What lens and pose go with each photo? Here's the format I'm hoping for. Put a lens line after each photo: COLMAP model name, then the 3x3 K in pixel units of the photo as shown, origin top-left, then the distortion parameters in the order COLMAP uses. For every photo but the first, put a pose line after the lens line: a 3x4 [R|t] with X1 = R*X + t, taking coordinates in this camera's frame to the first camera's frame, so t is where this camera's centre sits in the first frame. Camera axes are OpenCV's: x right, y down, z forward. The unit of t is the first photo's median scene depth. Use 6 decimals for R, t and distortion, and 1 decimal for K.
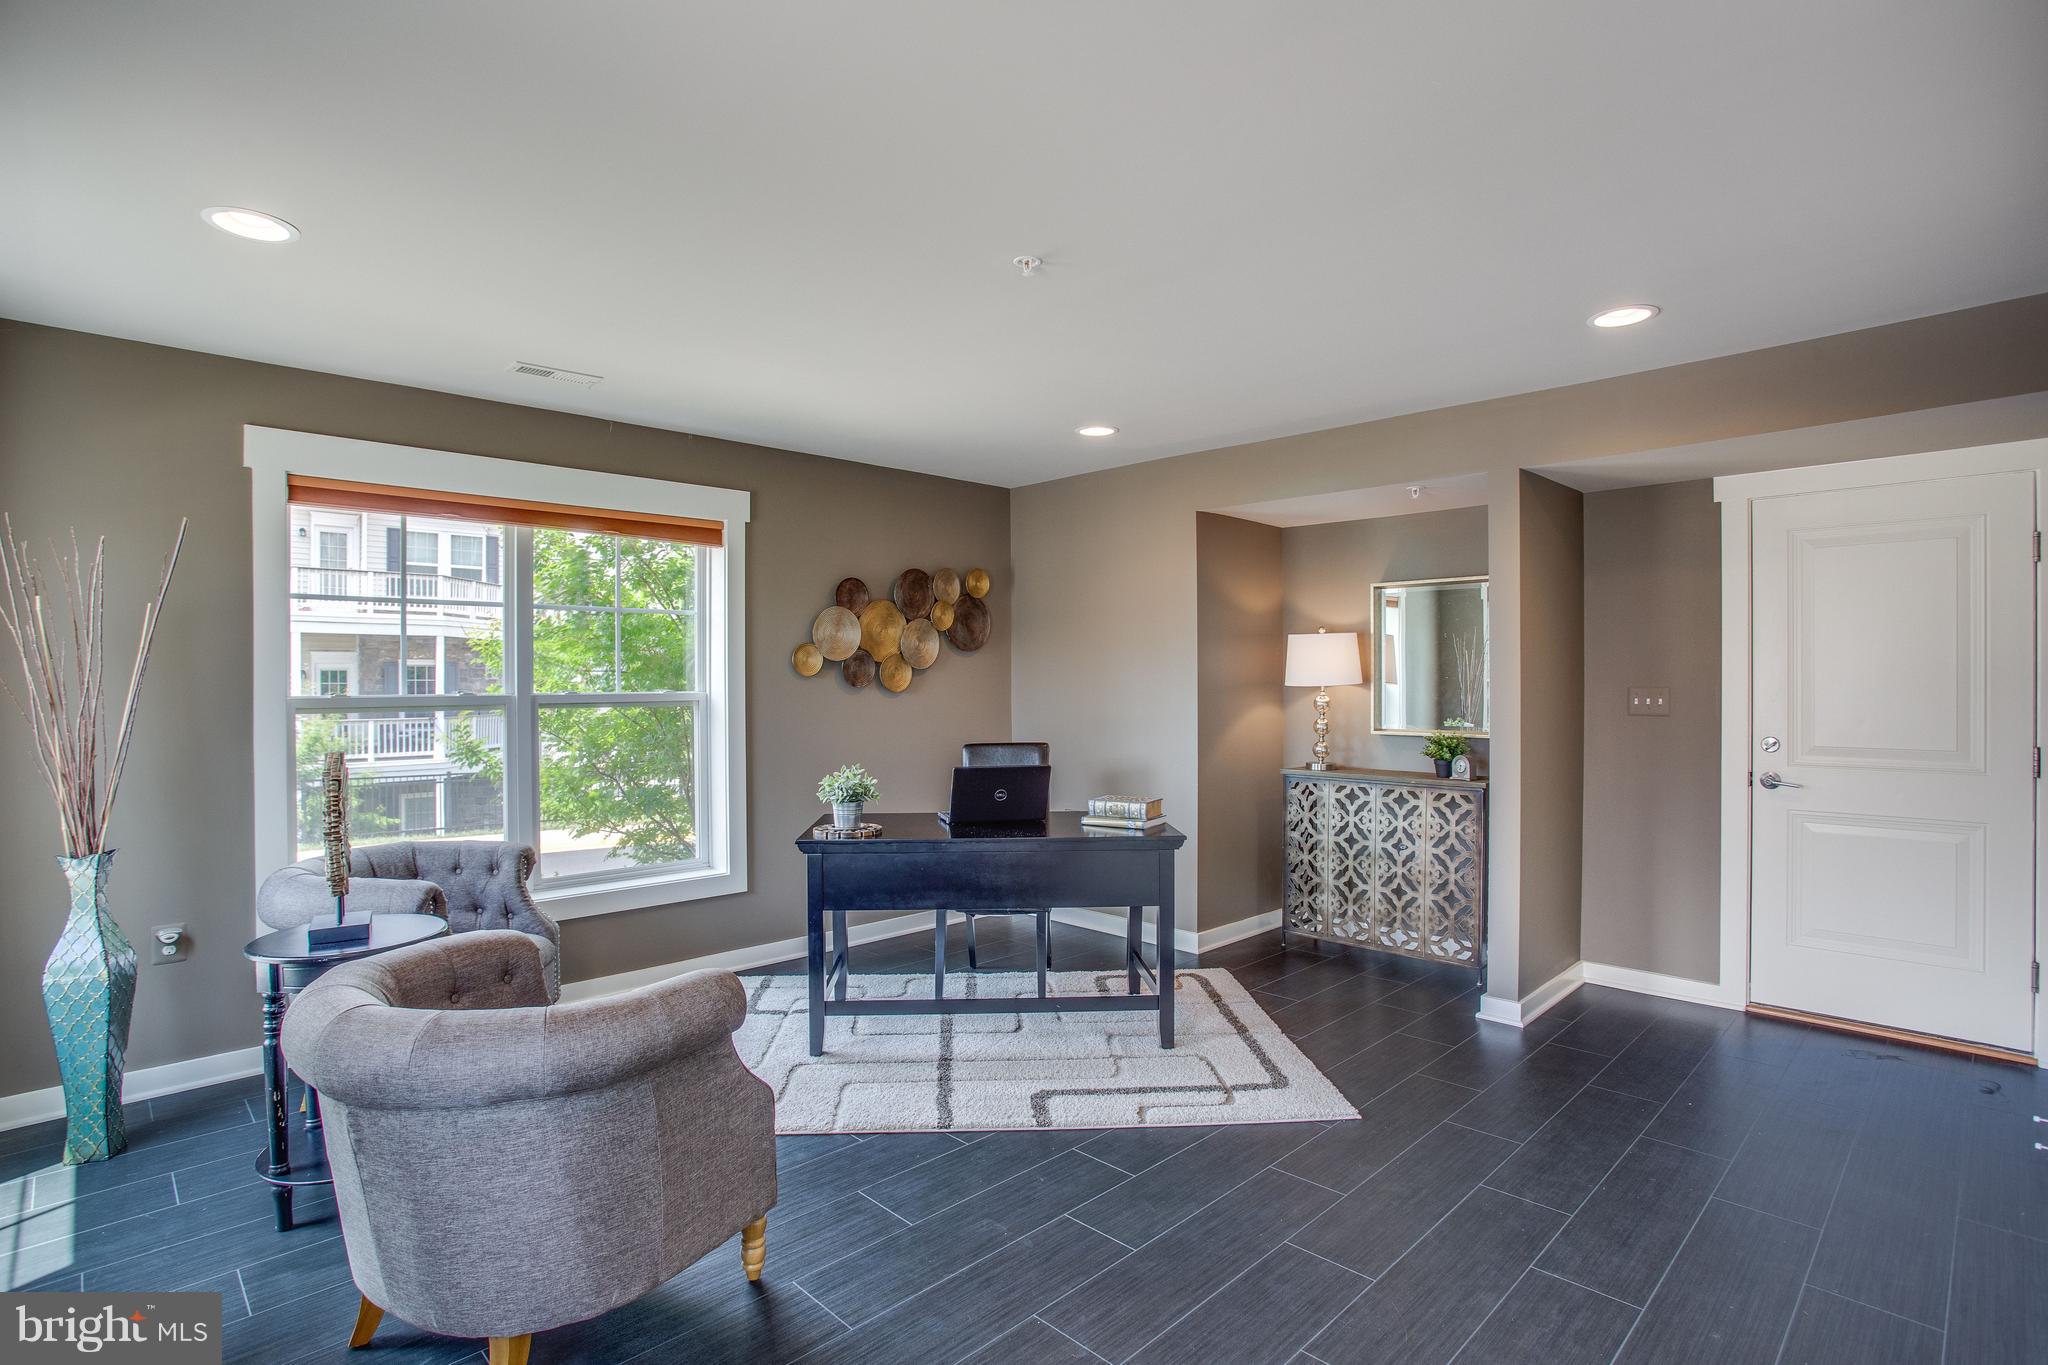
lens RADIAL K [[1030.8, 0, 1020.3], [0, 1030.8, 689.0], [0, 0, 1]] dist [-0.005609, -0.000606]
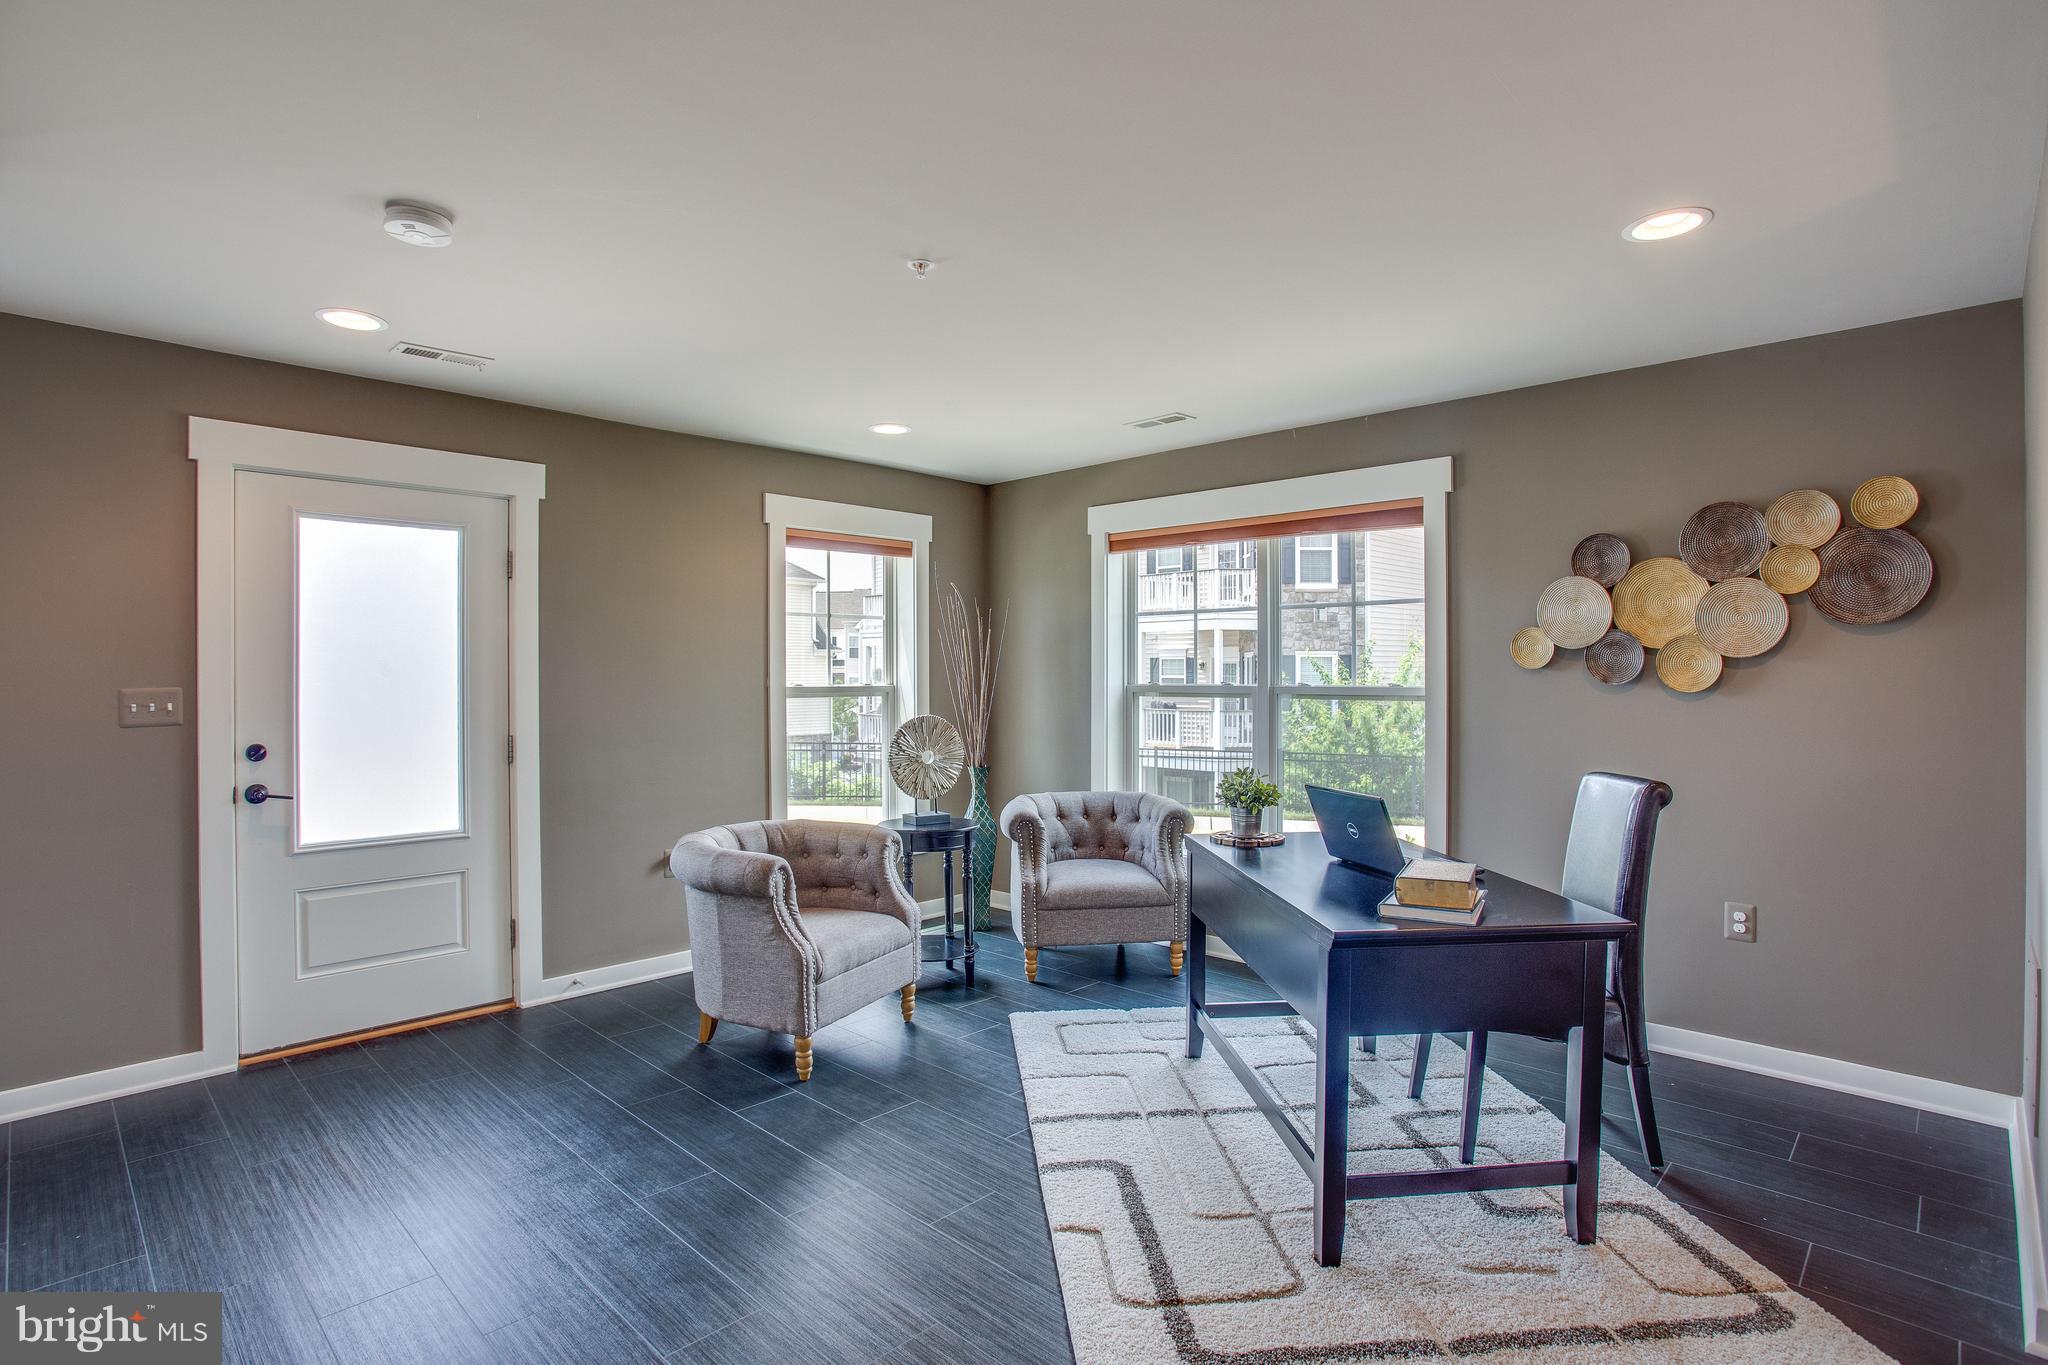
lens RADIAL K [[1030.8, 0, 1014.9], [0, 1030.8, 672.8], [0, 0, 1]] dist [-0.005609, -0.000606]
pose [[0.021308, 0.000103, -0.999773, 0.564589], [-0.017835, 0.999841, -0.000278, -0.002409], [0.999614, 0.017837, 0.021306, 0.592240]]
